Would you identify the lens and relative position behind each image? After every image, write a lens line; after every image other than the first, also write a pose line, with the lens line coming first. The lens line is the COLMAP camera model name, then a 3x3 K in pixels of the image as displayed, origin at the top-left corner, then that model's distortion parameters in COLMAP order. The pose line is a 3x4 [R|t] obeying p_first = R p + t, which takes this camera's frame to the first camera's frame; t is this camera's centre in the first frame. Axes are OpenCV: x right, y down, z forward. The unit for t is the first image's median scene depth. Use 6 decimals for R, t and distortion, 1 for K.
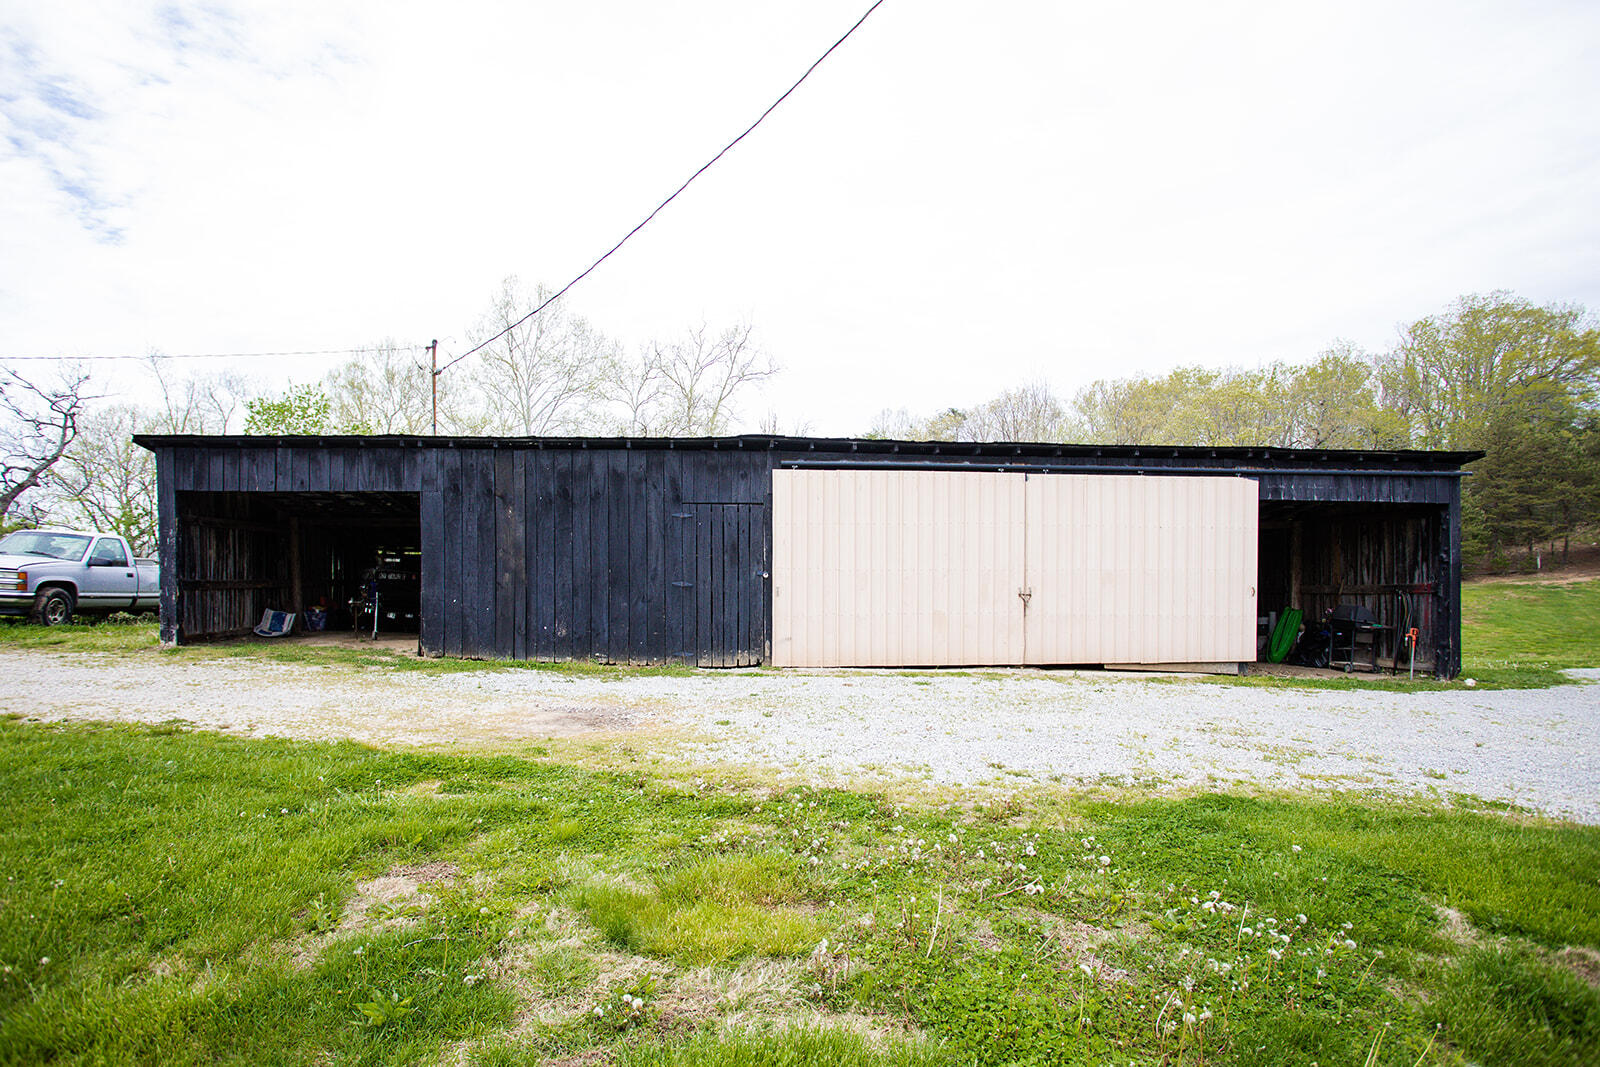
lens RADIAL K [[788.8, 0, 810.9], [0, 788.8, 568.4], [0, 0, 1]] dist [-0.039200, 0.001857]
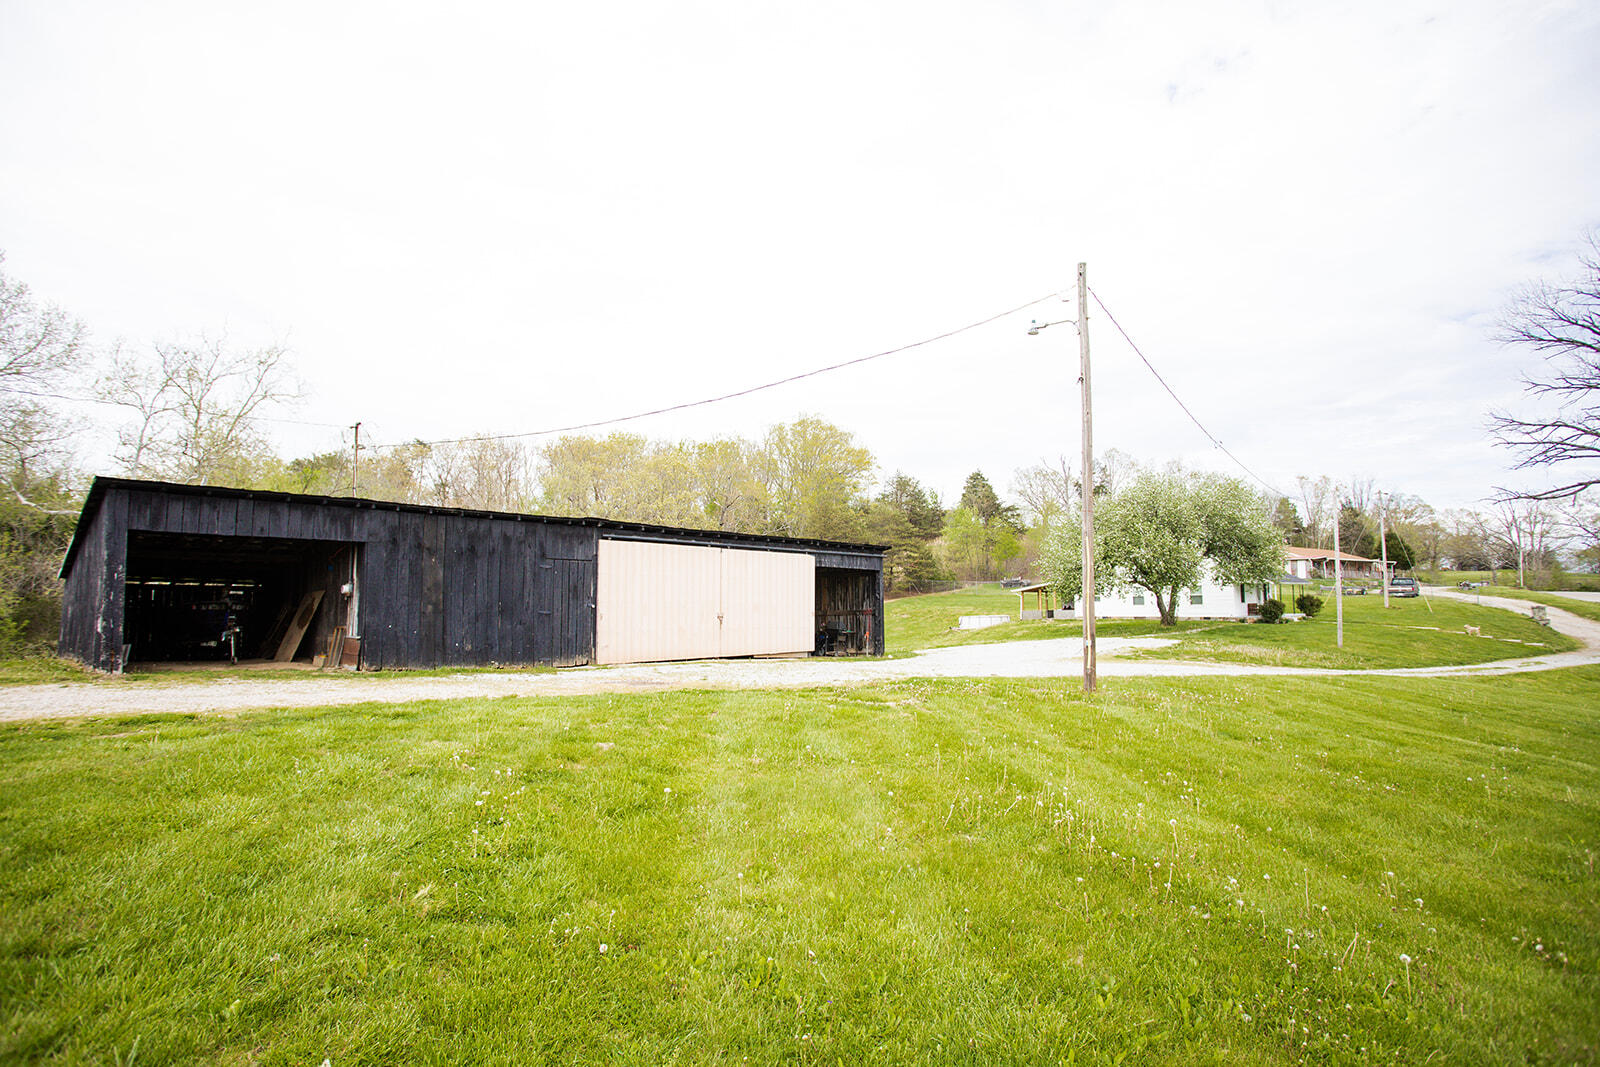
lens RADIAL K [[788.8, 0, 796.8], [0, 788.8, 535.8], [0, 0, 1]] dist [-0.039200, 0.001857]
pose [[0.730879, 0.057075, 0.680116, -0.833587], [-0.006194, 0.997011, -0.077013, -0.013244], [-0.682479, 0.052074, 0.729048, -0.423464]]
